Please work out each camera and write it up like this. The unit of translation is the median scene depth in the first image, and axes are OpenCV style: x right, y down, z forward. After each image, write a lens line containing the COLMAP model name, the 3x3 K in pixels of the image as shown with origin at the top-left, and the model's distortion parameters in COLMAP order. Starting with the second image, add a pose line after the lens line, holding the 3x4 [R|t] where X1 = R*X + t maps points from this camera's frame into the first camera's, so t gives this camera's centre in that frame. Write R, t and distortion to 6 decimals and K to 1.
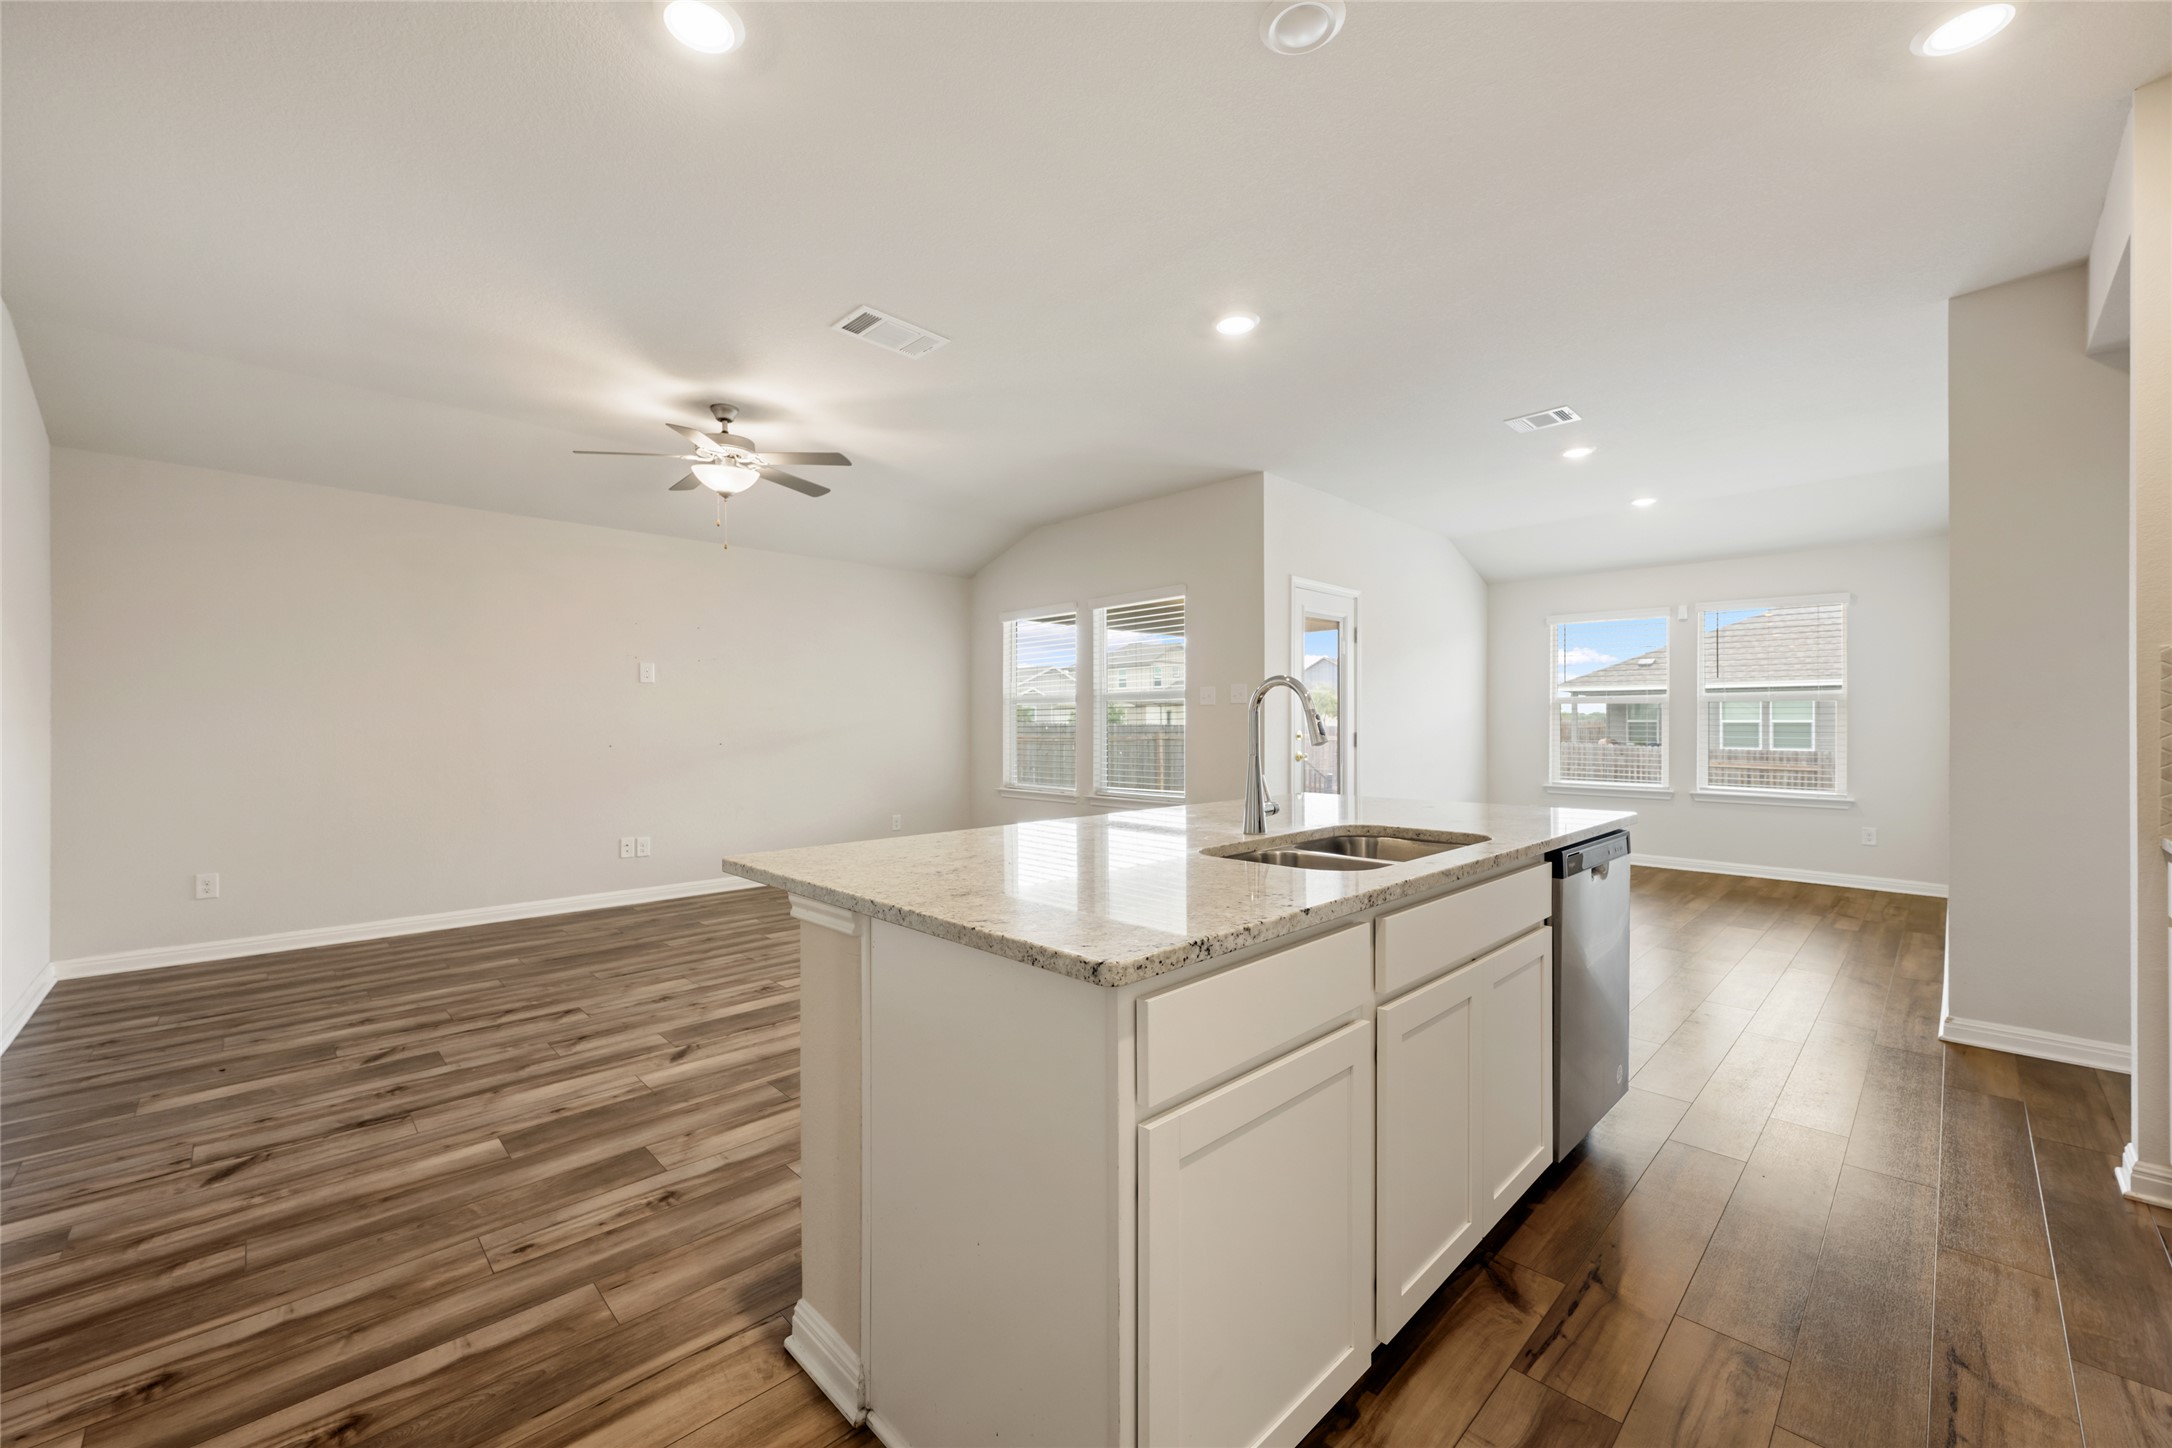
lens RADIAL K [[863.4, 0, 1080.3], [0, 863.4, 725.7], [0, 0, 1]] dist [-0.002398, 0.000681]
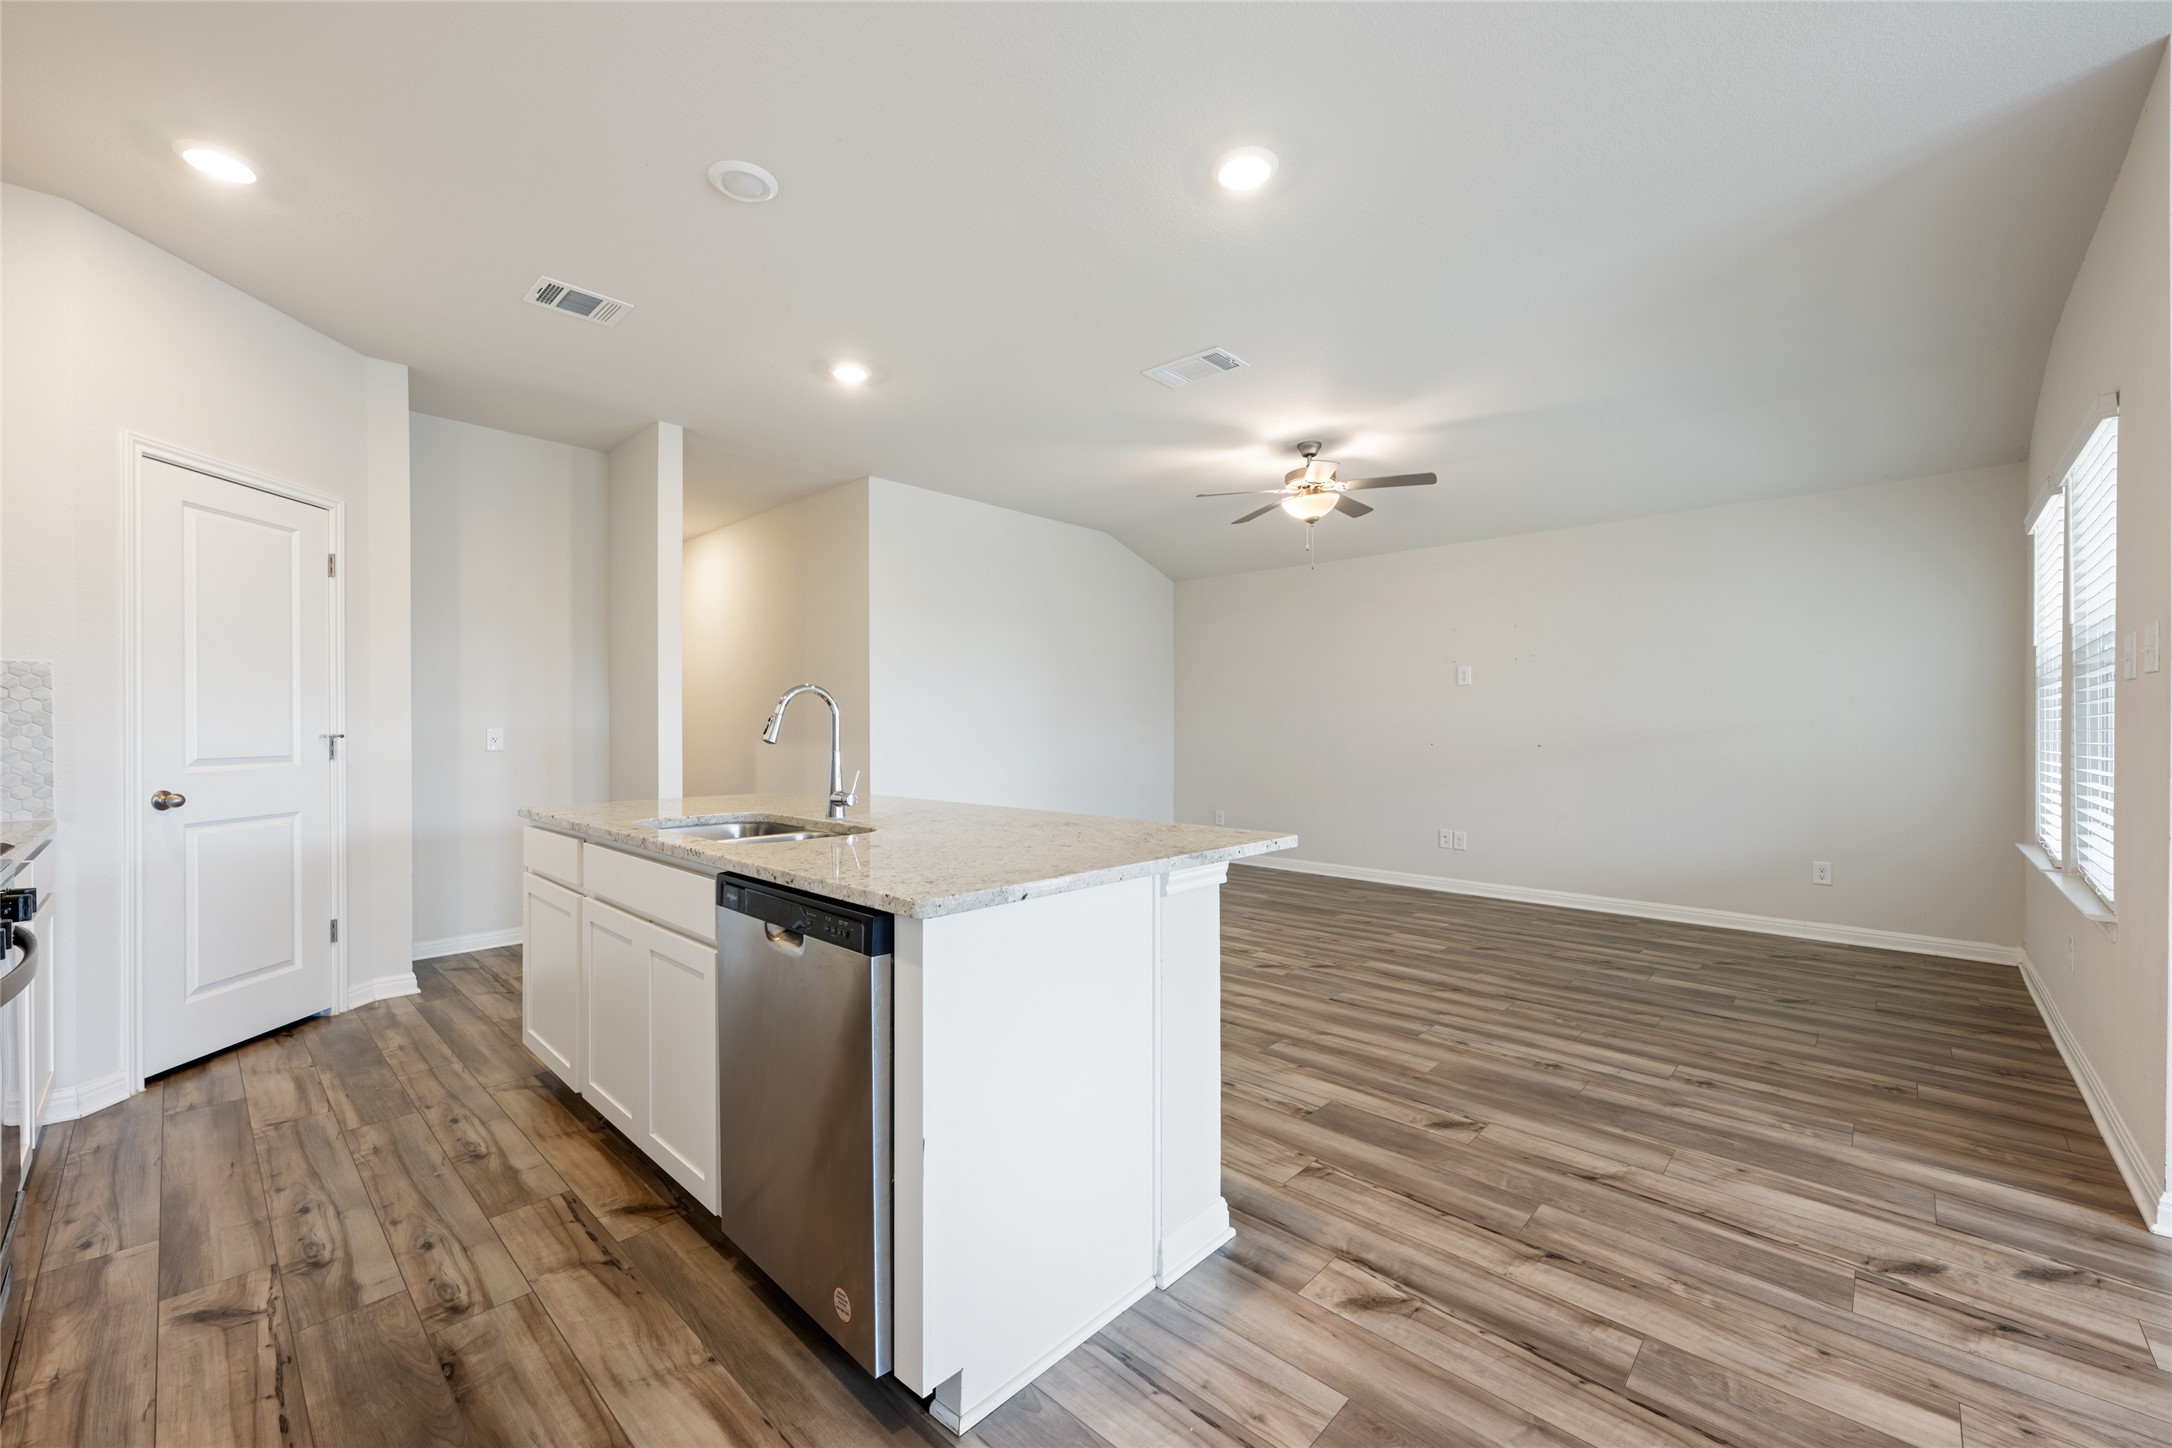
lens RADIAL K [[863.4, 0, 1073.2], [0, 863.4, 729.4], [0, 0, 1]] dist [-0.002398, 0.000681]
pose [[0.029802, 0.006119, -0.999537, 0.864415], [-0.001125, 0.999981, 0.006089, -0.003180], [0.999555, 0.000943, 0.029808, 0.800953]]
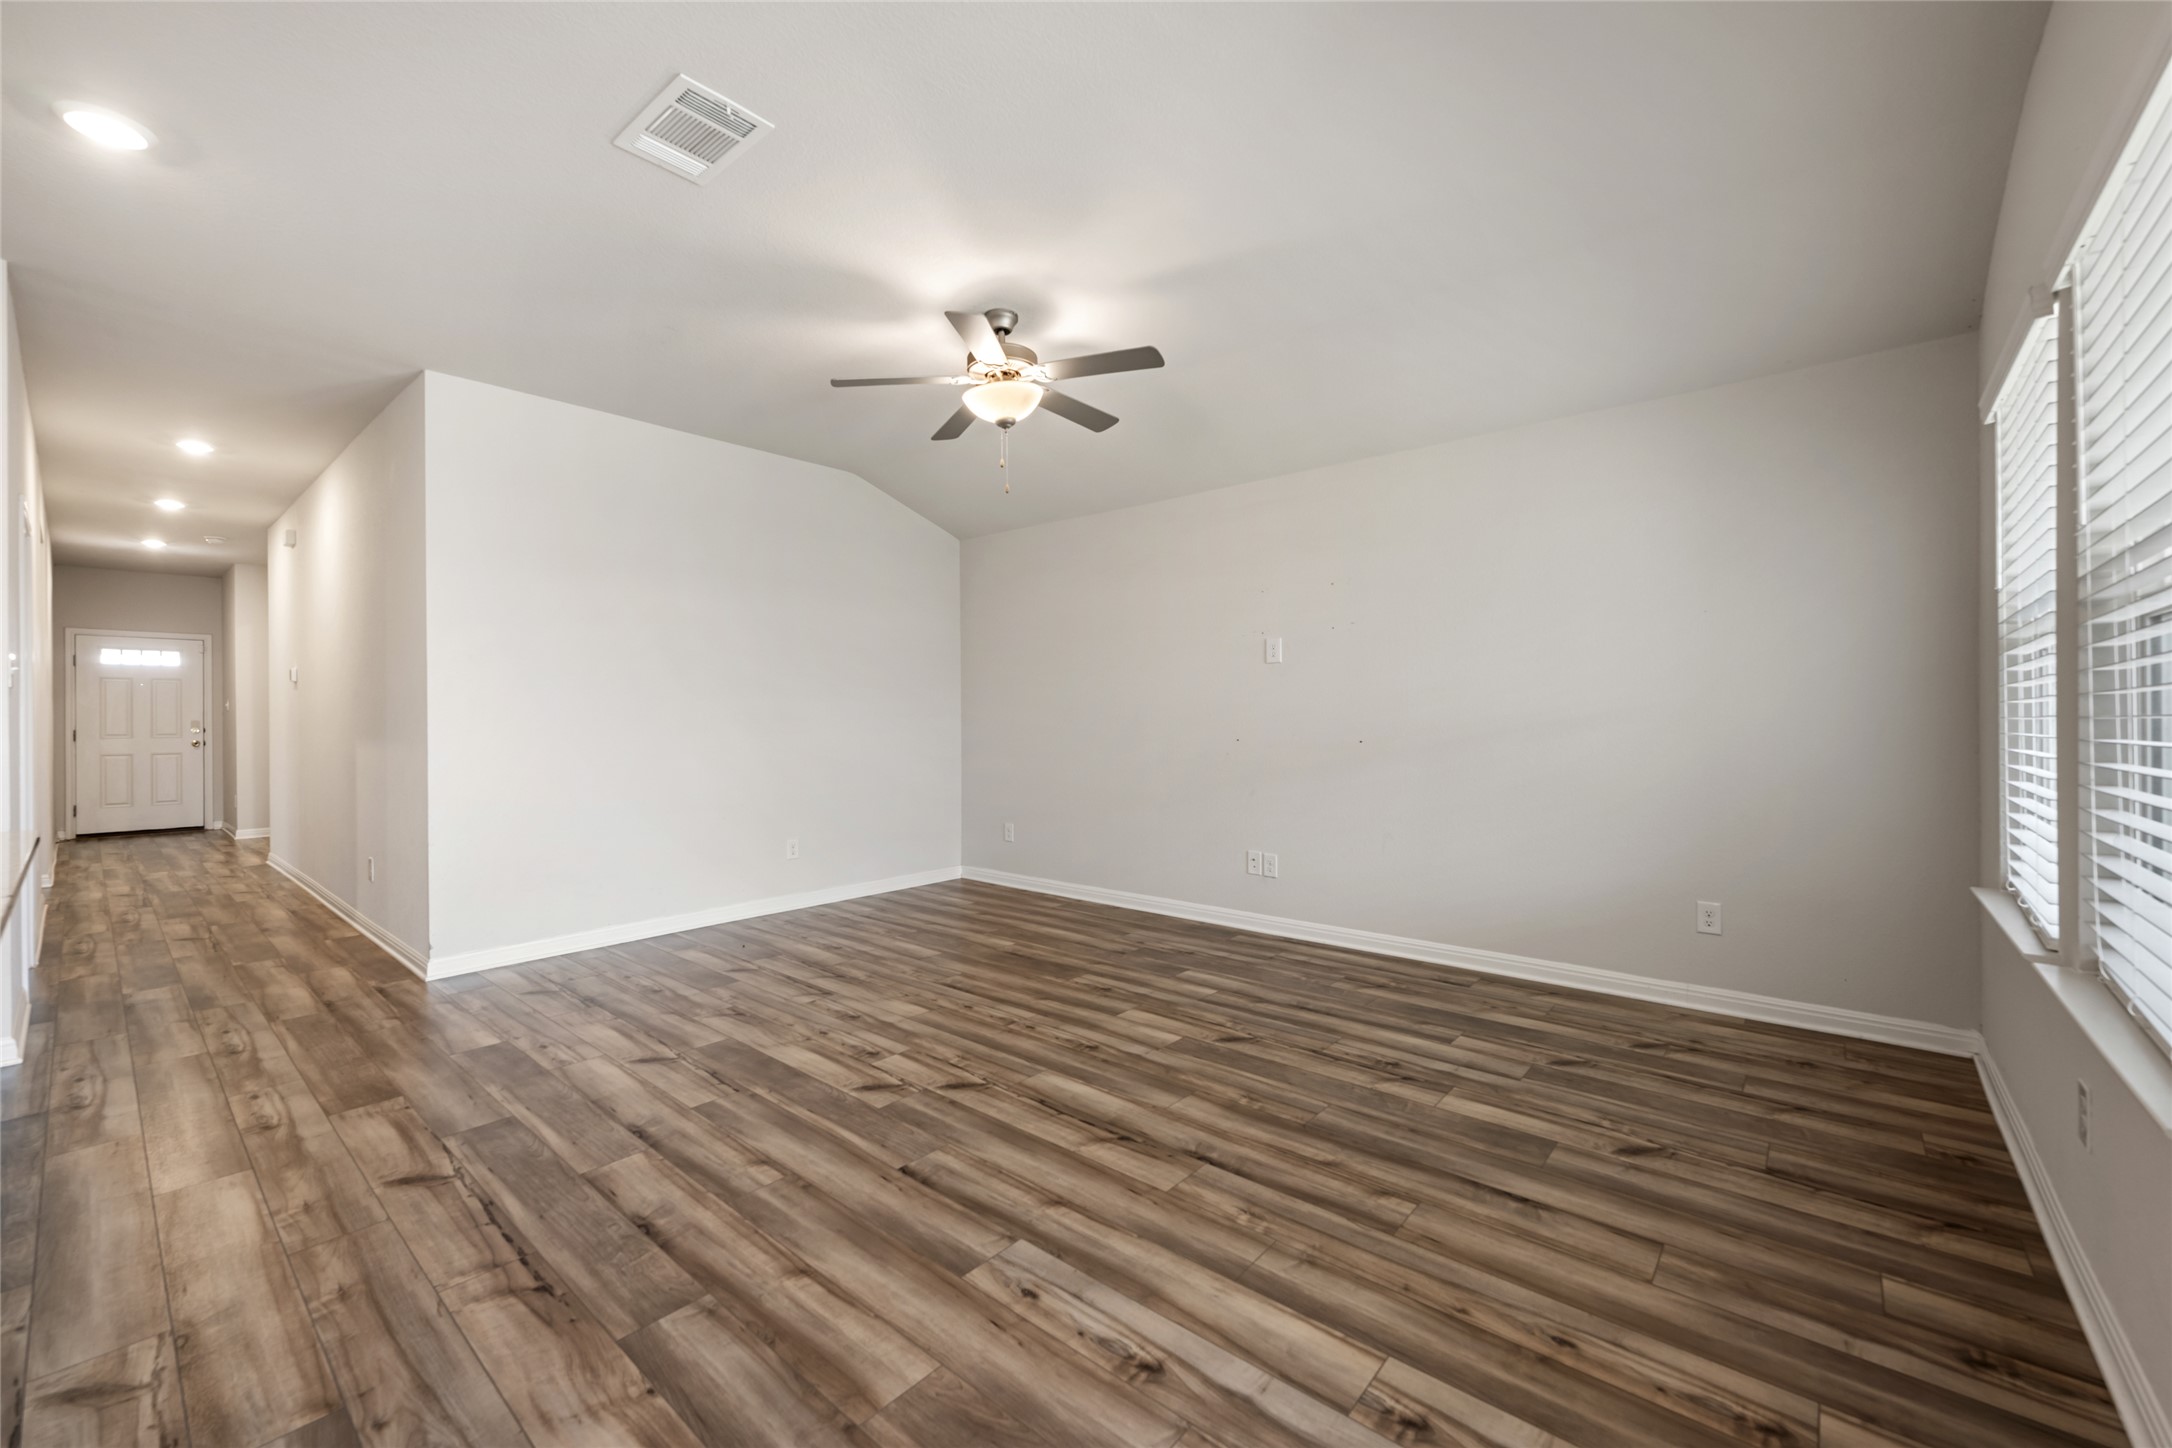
lens RADIAL K [[863.4, 0, 1083.1], [0, 863.4, 719.9], [0, 0, 1]] dist [-0.002398, 0.000681]
pose [[0.079999, 0.002893, -0.996791, 0.468368], [0.004187, 0.999986, 0.003238, -0.000397], [0.996786, -0.004433, 0.079986, 1.229009]]
